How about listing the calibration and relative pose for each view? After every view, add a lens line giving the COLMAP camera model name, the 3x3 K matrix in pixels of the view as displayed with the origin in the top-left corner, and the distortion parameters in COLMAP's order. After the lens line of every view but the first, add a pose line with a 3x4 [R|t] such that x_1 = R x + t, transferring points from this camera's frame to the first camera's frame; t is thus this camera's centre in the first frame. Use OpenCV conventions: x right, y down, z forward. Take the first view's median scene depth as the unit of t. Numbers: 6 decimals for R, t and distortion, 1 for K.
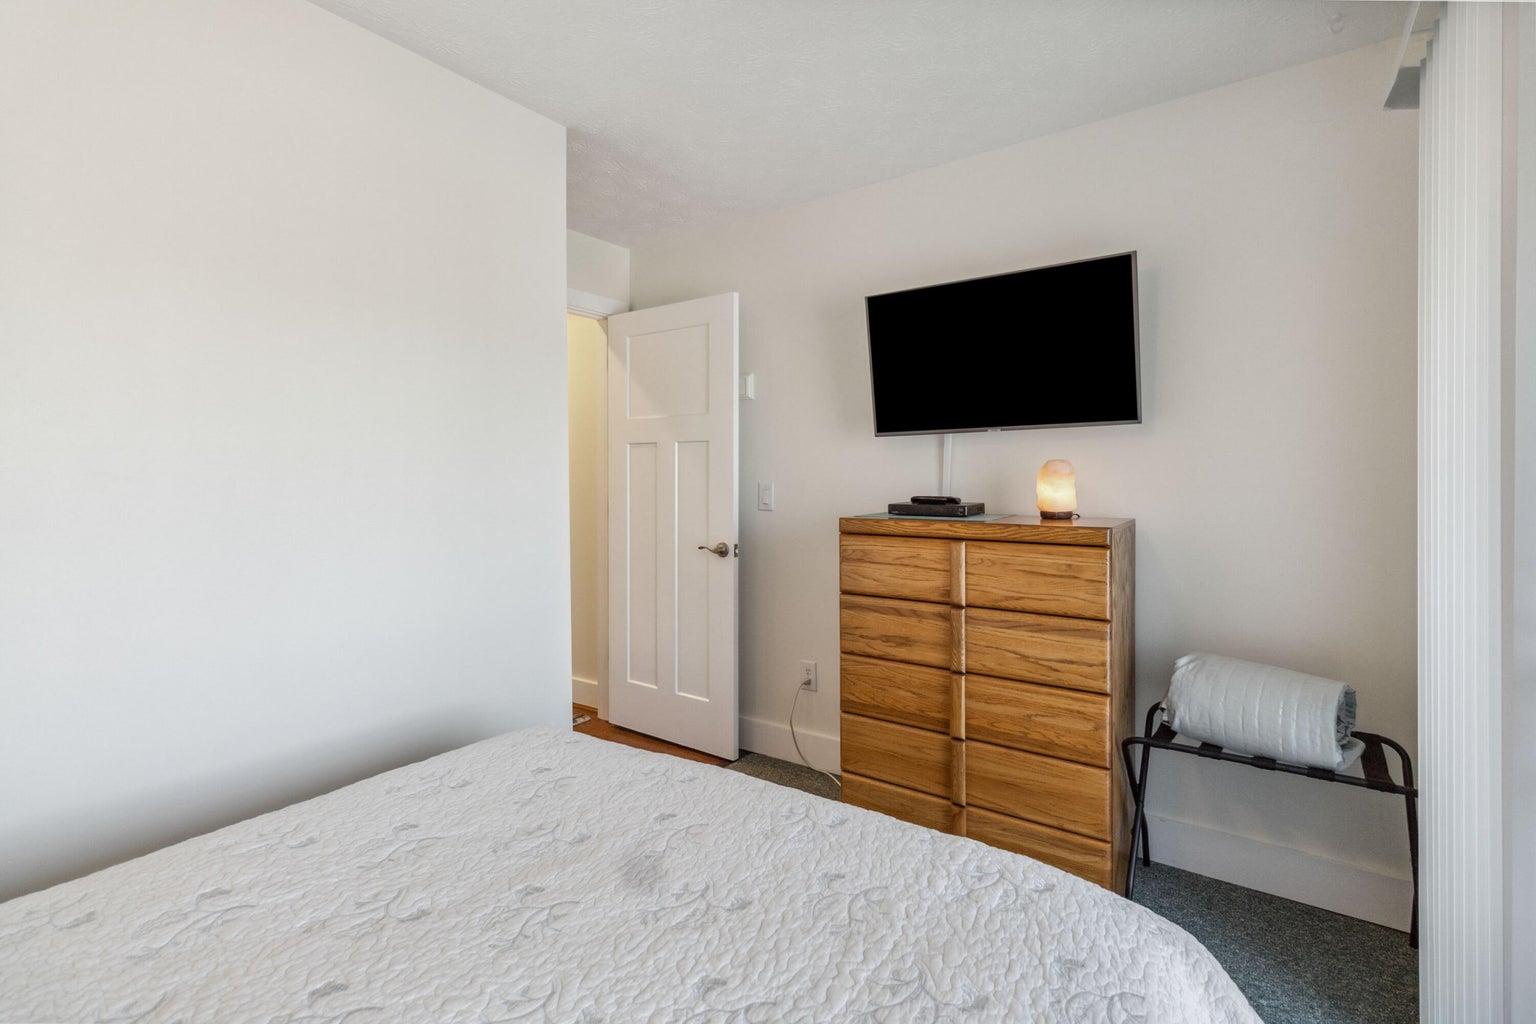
lens RADIAL K [[718.7, 0, 772.6], [0, 718.7, 478.3], [0, 0, 1]] dist [0.001072, 0.000191]
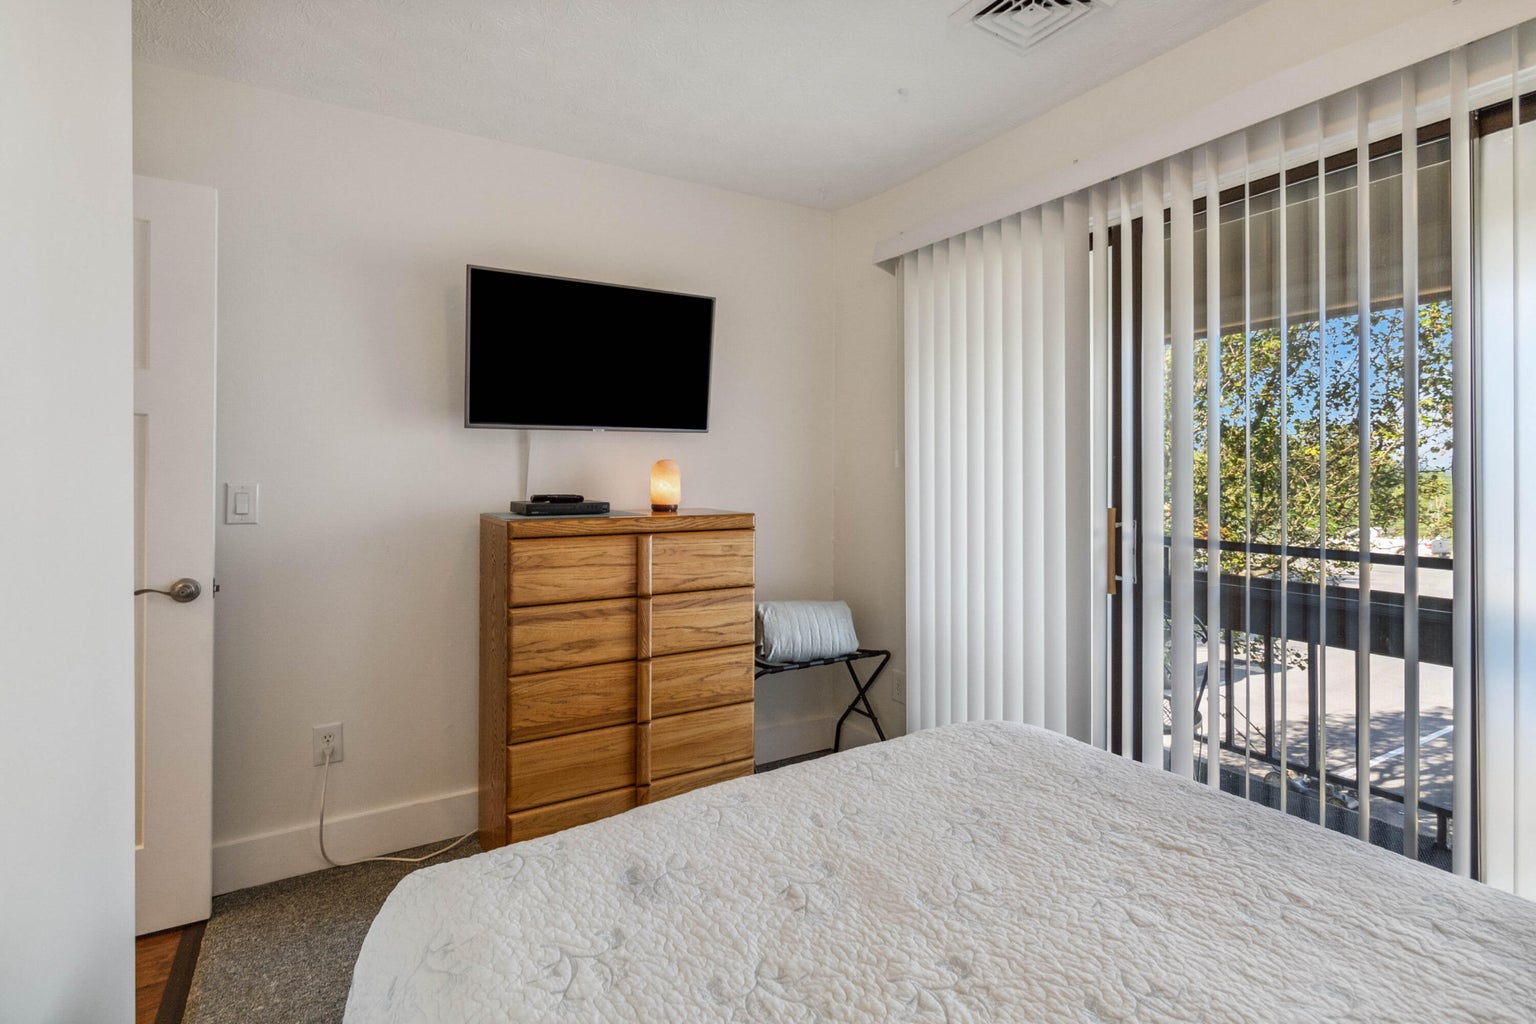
lens RADIAL K [[742.1, 0, 774.8], [0, 742.1, 467.5], [0, 0, 1]] dist [0.000851, 0.000267]
pose [[0.388673, 0.009240, 0.921329, -0.669392], [0.000937, 0.999945, -0.010423, -0.000361], [-0.921375, 0.004915, 0.388643, 0.394821]]
